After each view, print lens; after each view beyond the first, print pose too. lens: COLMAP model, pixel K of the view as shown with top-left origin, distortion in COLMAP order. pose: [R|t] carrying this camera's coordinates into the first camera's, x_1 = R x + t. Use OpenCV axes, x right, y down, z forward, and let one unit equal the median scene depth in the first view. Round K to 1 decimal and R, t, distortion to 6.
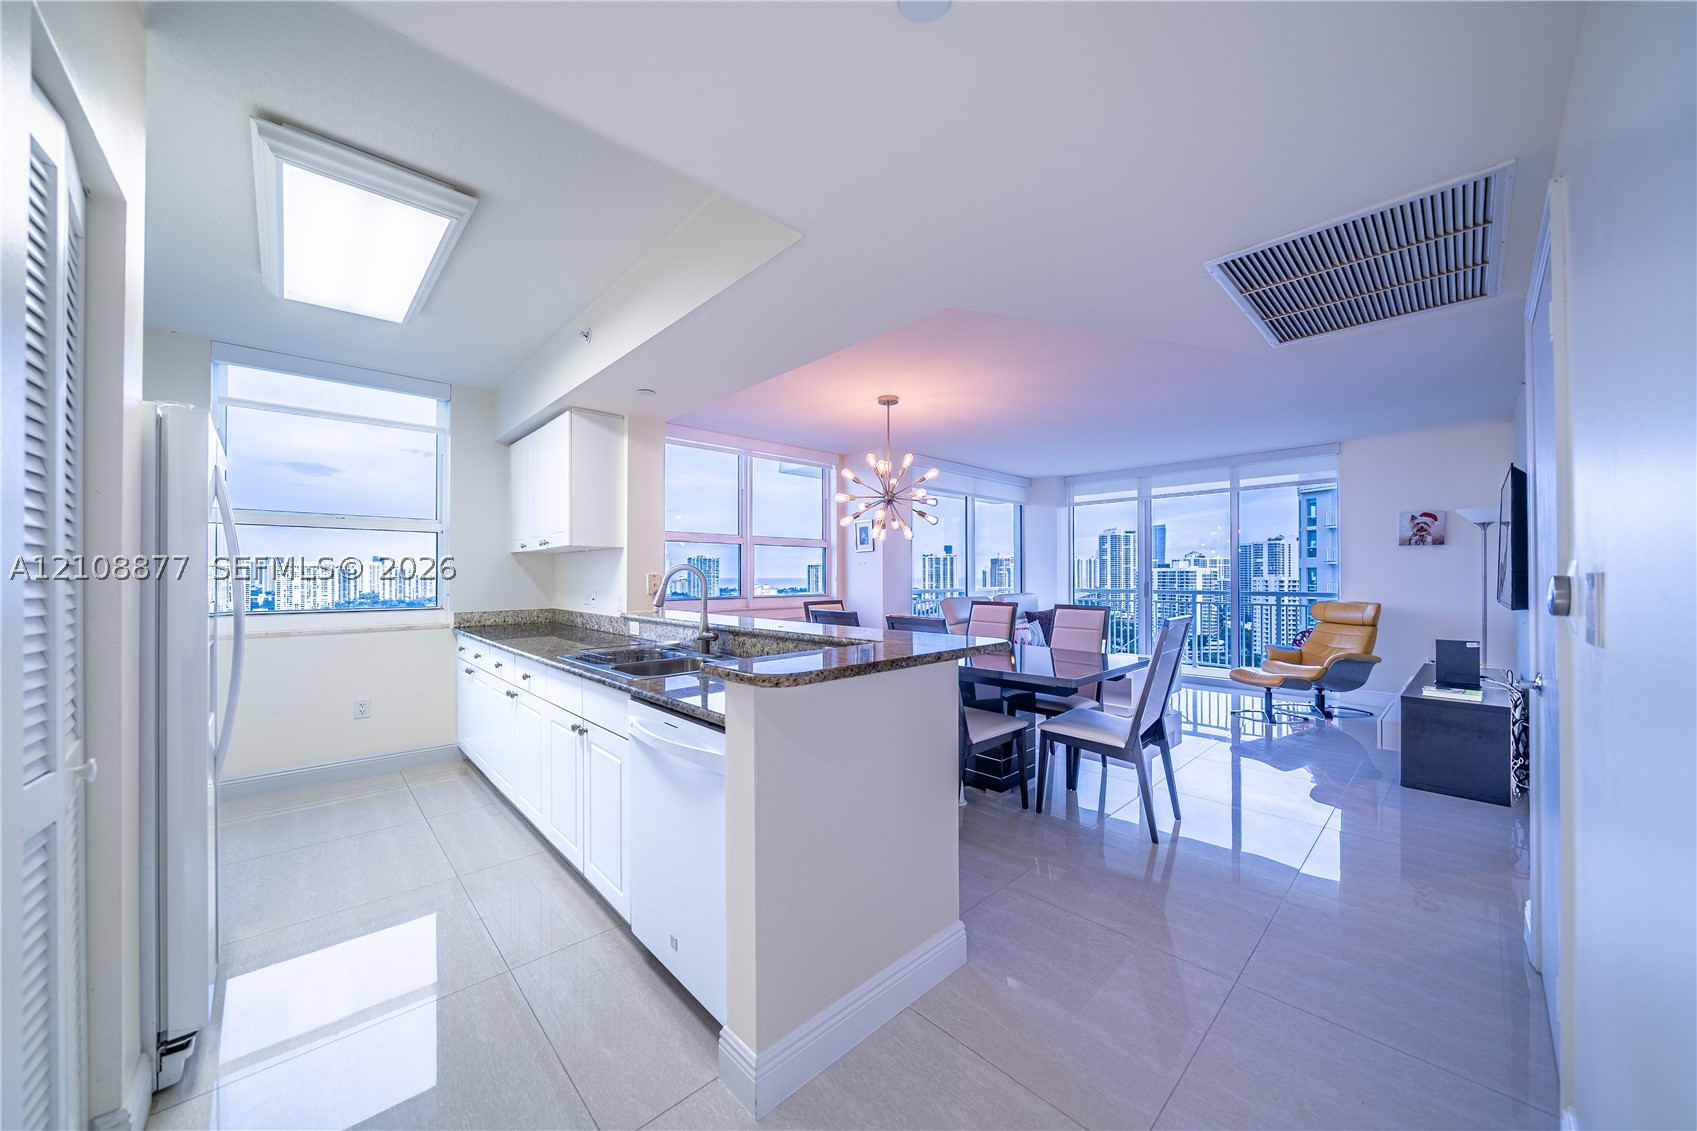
lens RADIAL K [[607.3, 0, 849.6], [0, 607.3, 577.1], [0, 0, 1]] dist [-0.016120, 0.001174]
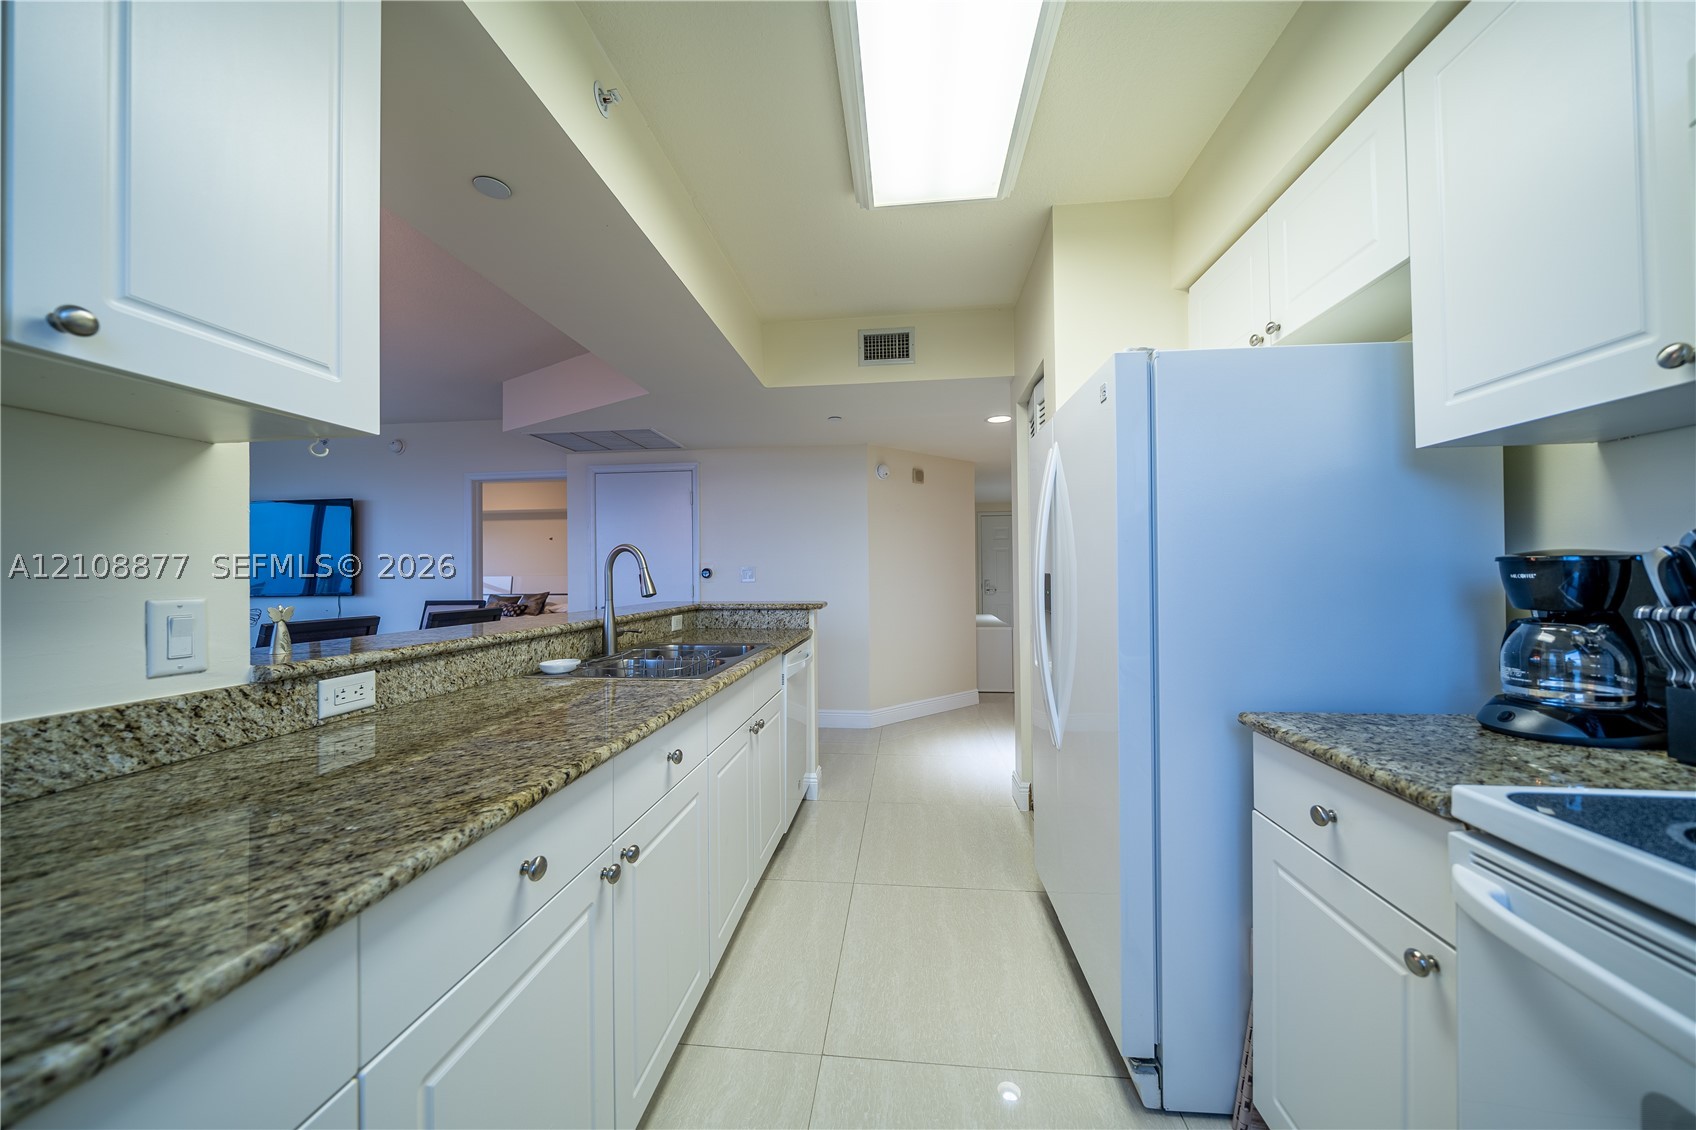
lens RADIAL K [[606.9, 0, 849.3], [0, 606.9, 569.8], [0, 0, 1]] dist [-0.016120, 0.001174]
pose [[-0.648831, 0.011684, 0.760843, -0.639671], [0.012933, 0.999907, -0.004327, 0.012200], [-0.760823, 0.007033, -0.648922, 0.781727]]
